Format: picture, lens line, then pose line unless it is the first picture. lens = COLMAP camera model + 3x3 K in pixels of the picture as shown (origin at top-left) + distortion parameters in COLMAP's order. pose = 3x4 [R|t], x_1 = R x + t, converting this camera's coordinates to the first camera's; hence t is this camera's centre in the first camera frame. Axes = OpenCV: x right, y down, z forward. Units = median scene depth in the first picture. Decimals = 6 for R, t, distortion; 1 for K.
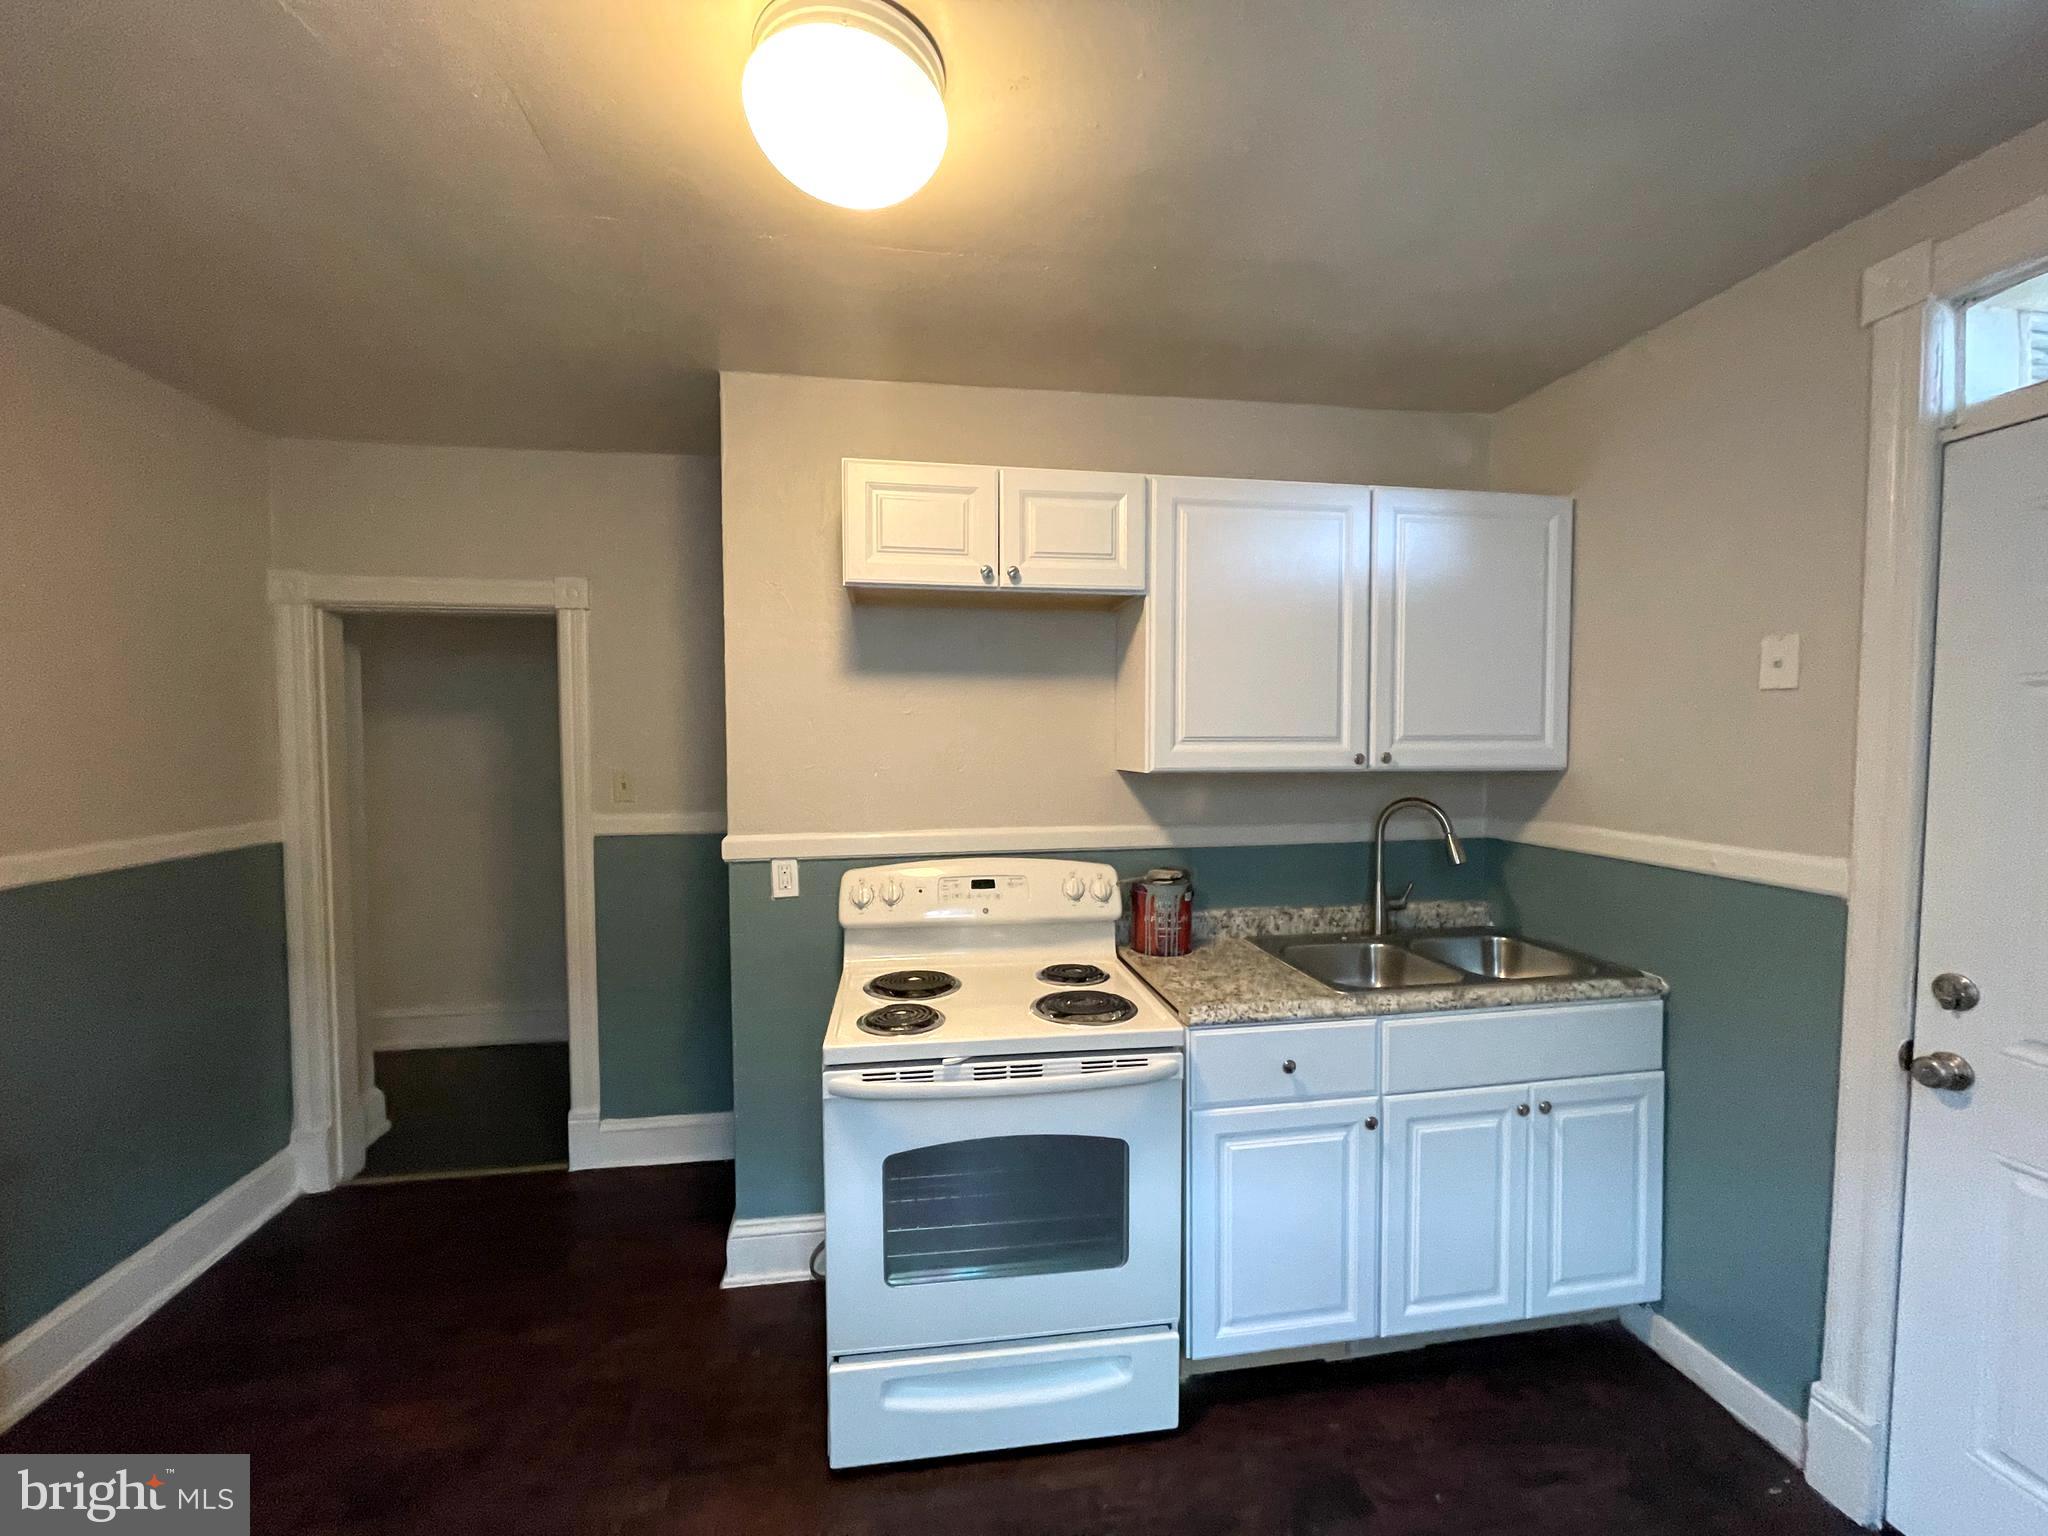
lens RADIAL K [[823.9, 0, 1019.0], [0, 823.9, 770.9], [0, 0, 1]] dist [-0.002088, 0.000276]
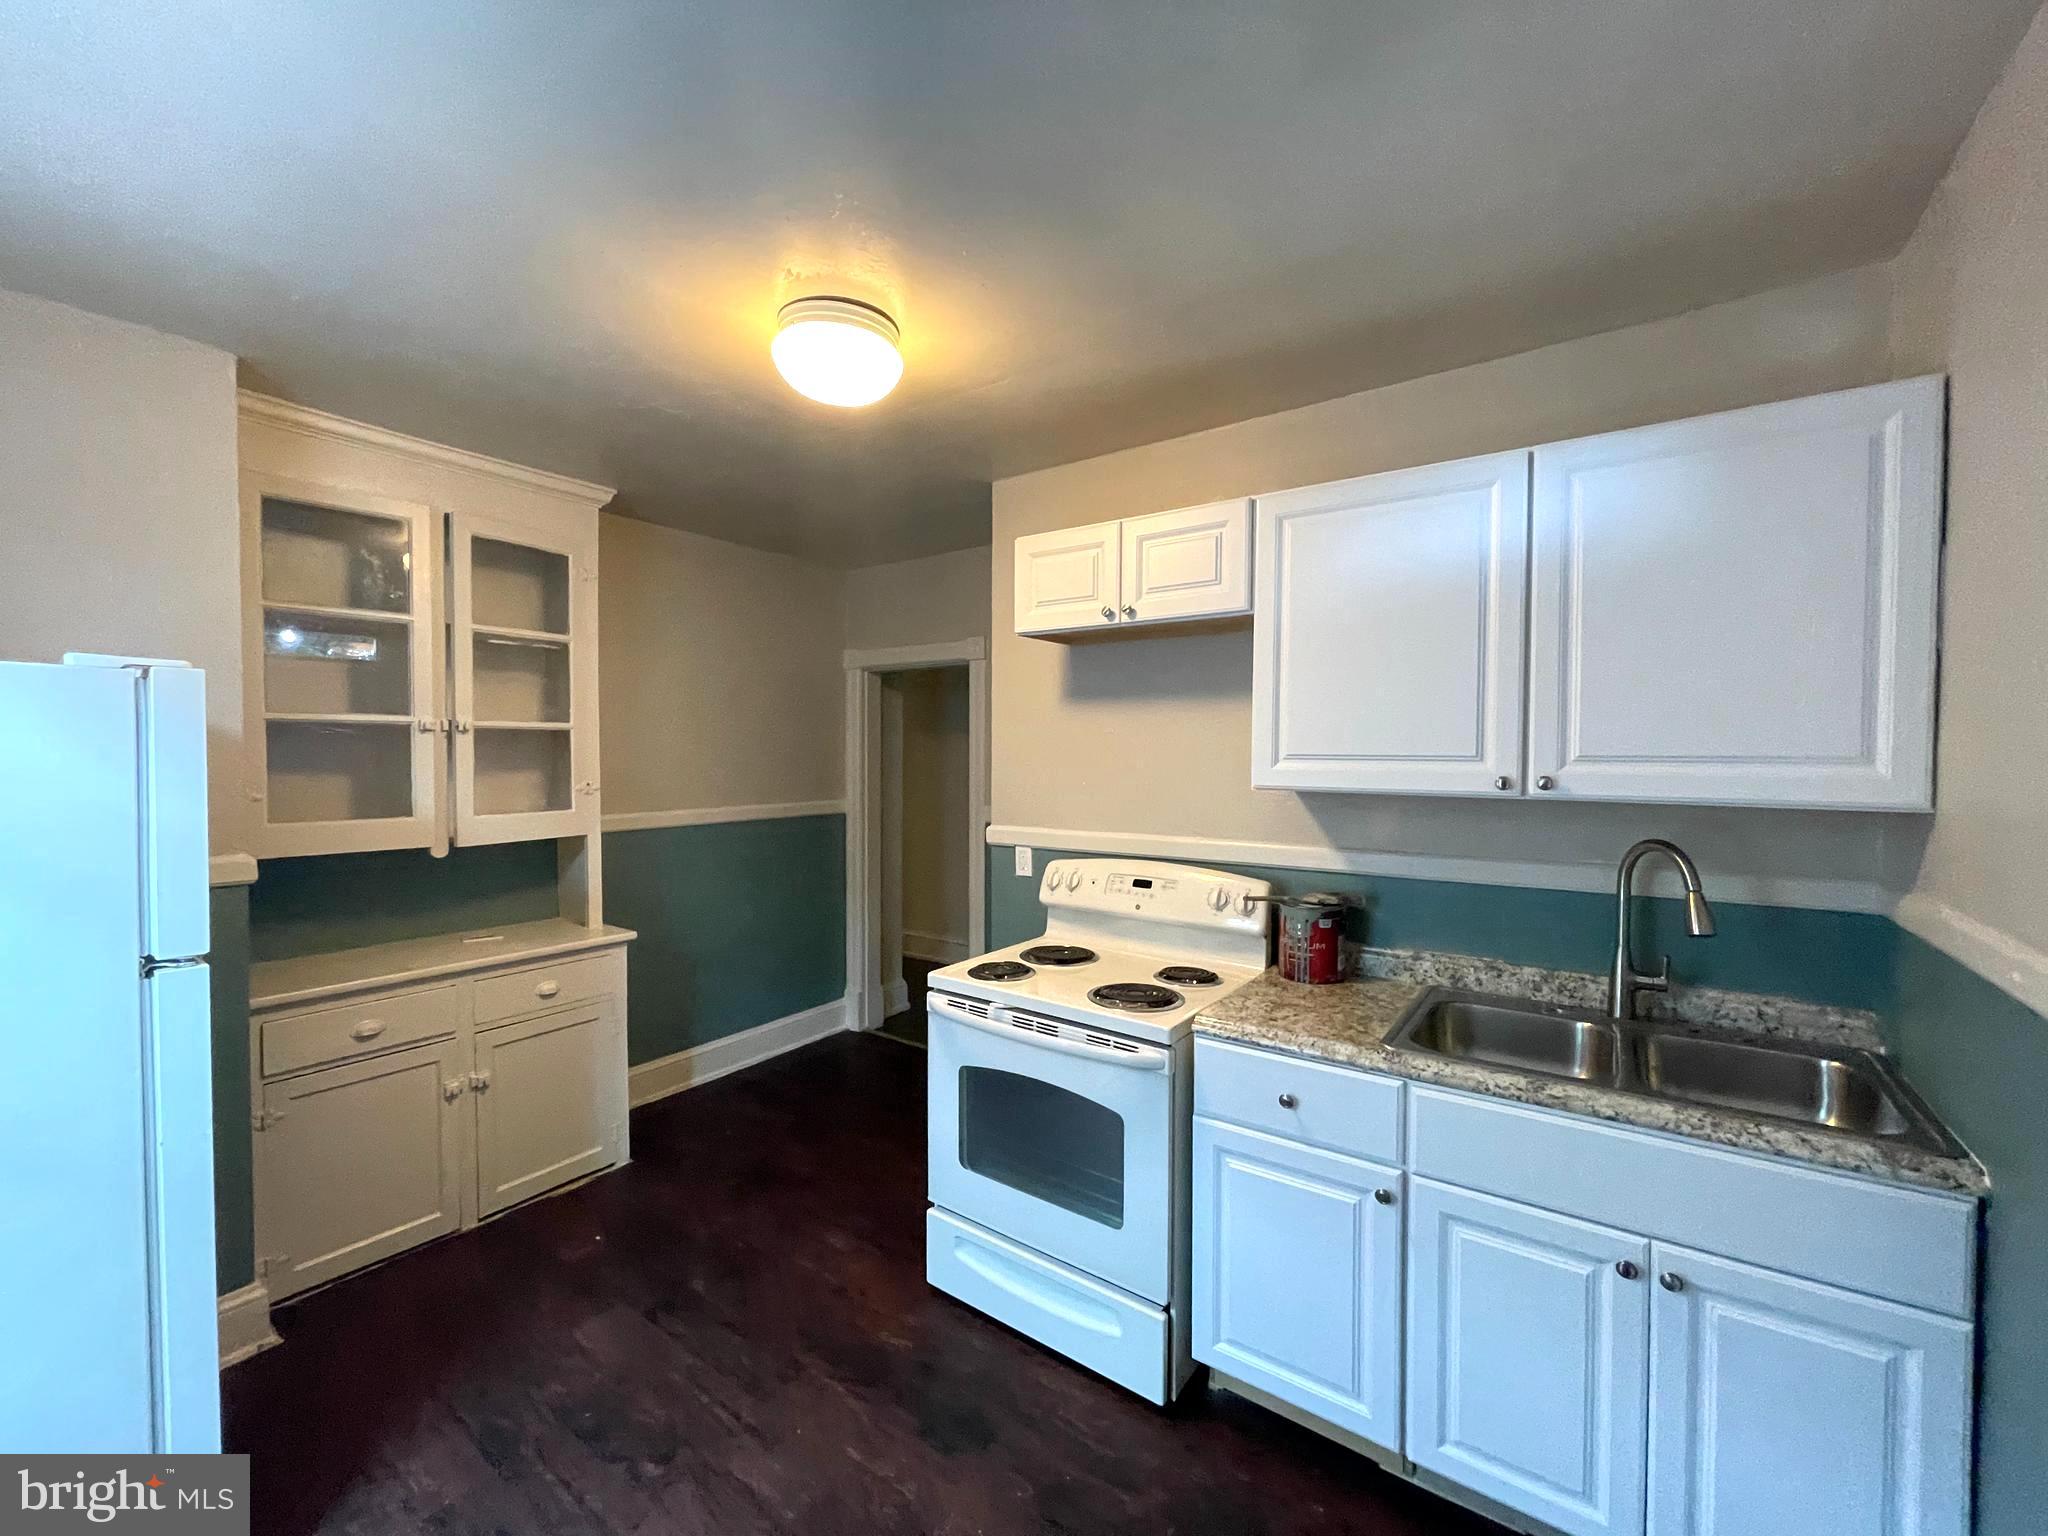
lens RADIAL K [[823.9, 0, 1019.0], [0, 823.9, 770.9], [0, 0, 1]] dist [-0.002088, 0.000276]
pose [[0.710703, 0.022263, -0.703140, 0.642197], [-0.033608, 0.999432, -0.002325, -0.008534], [0.702689, 0.025284, 0.711048, 0.079183]]
